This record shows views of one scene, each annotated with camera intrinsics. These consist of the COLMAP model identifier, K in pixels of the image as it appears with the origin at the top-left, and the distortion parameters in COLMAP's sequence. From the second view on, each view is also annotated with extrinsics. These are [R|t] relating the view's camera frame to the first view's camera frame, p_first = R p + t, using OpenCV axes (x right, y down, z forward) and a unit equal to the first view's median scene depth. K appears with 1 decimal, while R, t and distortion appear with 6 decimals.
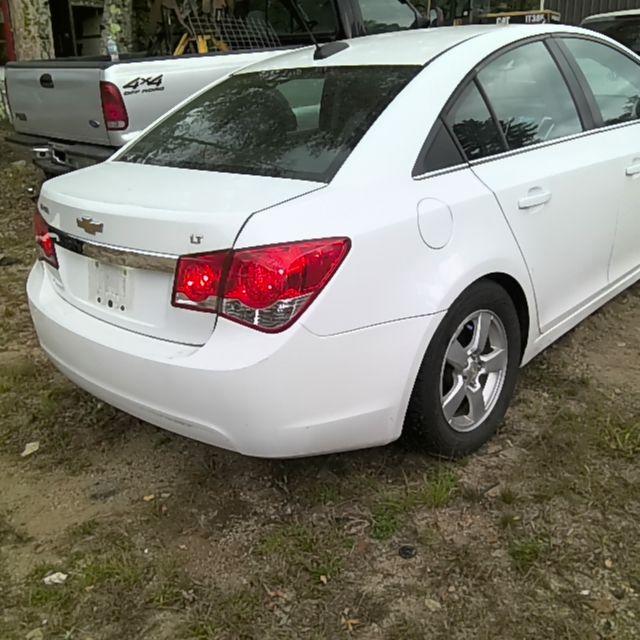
lens RADIAL K [[693.0, 0, 318.7], [0, 693.0, 318.4], [0, 0, 1]] dist [0.050835, 0.000000]
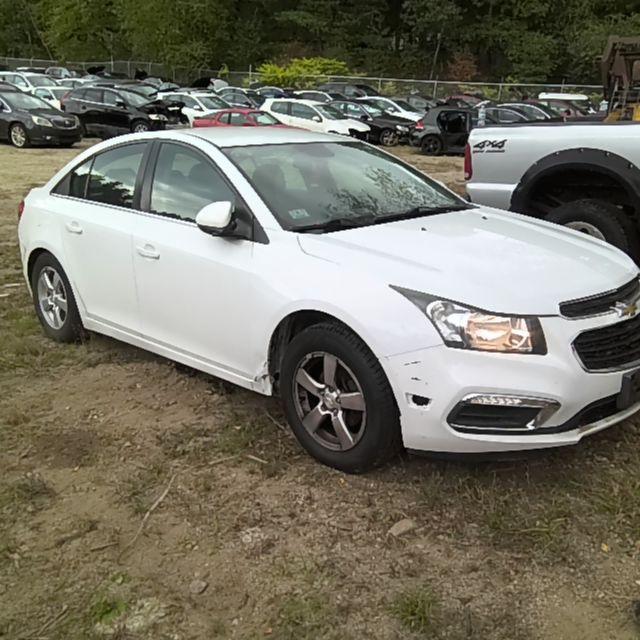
lens RADIAL K [[693.0, 0, 319.1], [0, 693.0, 322.0], [0, 0, 1]] dist [0.050835, 0.000000]
pose [[-0.004511, 0.352013, -0.935984, 0.971108], [-0.348434, 0.876784, 0.331428, -0.365508], [0.937323, 0.327624, 0.118698, 0.687188]]
